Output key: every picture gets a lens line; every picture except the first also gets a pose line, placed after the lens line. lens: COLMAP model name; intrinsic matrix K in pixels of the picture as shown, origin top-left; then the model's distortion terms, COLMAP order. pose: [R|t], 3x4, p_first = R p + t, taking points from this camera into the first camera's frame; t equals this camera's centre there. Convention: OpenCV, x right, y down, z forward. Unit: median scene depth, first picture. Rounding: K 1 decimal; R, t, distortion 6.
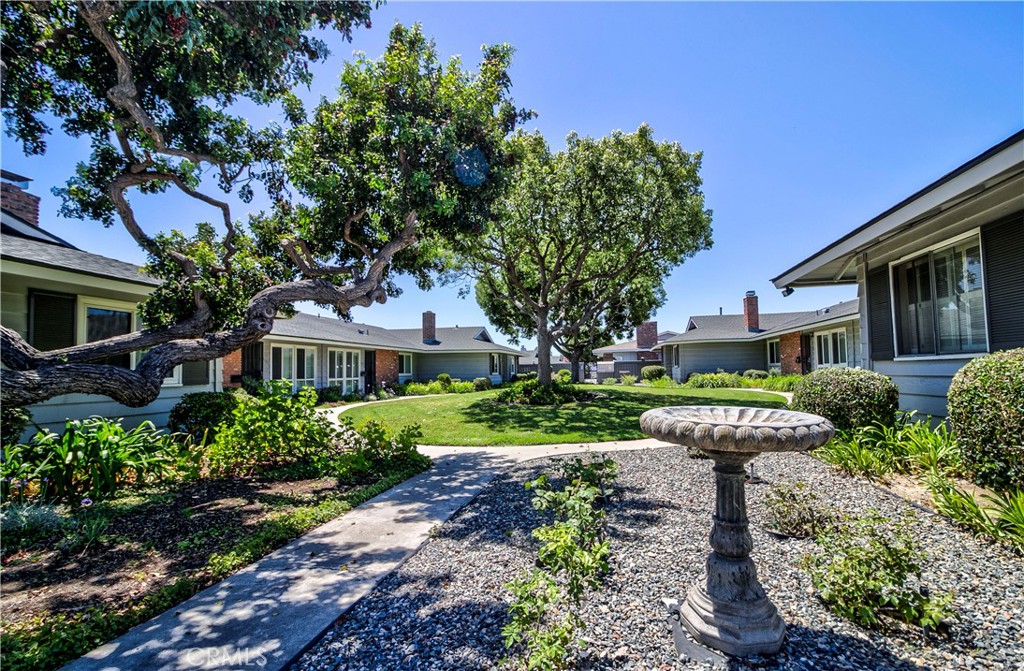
lens RADIAL K [[492.0, 0, 515.6], [0, 492.0, 338.2], [0, 0, 1]] dist [-0.006272, 0.004061]
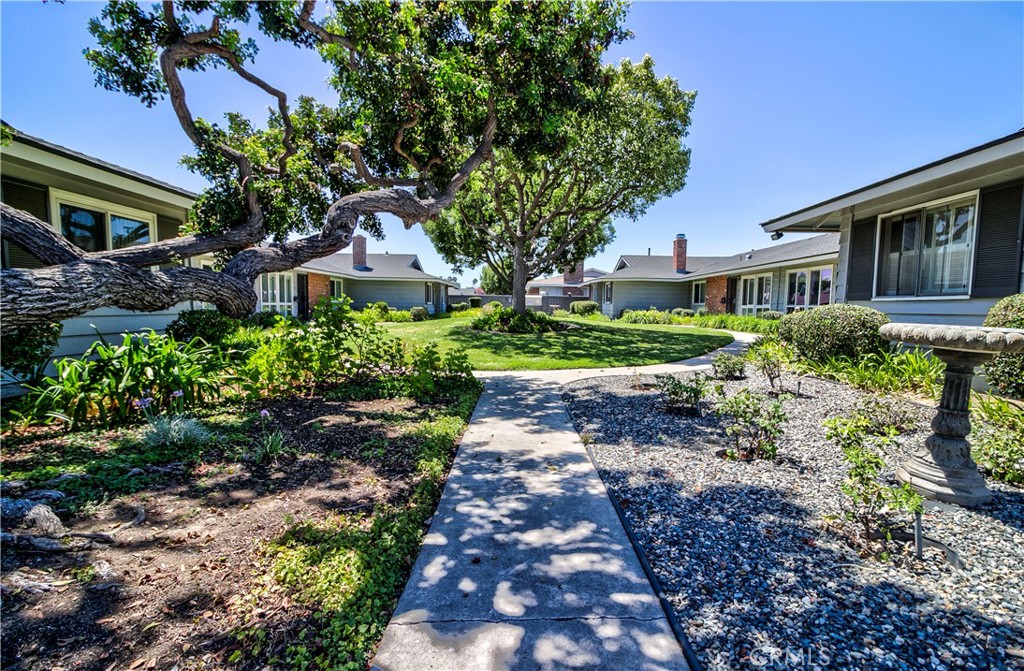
lens RADIAL K [[492.0, 0, 548.3], [0, 492.0, 337.0], [0, 0, 1]] dist [-0.006272, 0.004061]
pose [[0.979691, 0.020275, 0.199486, -0.295340], [-0.046753, 0.990551, 0.128933, 0.022210], [-0.194987, -0.135641, 0.971381, -0.004052]]
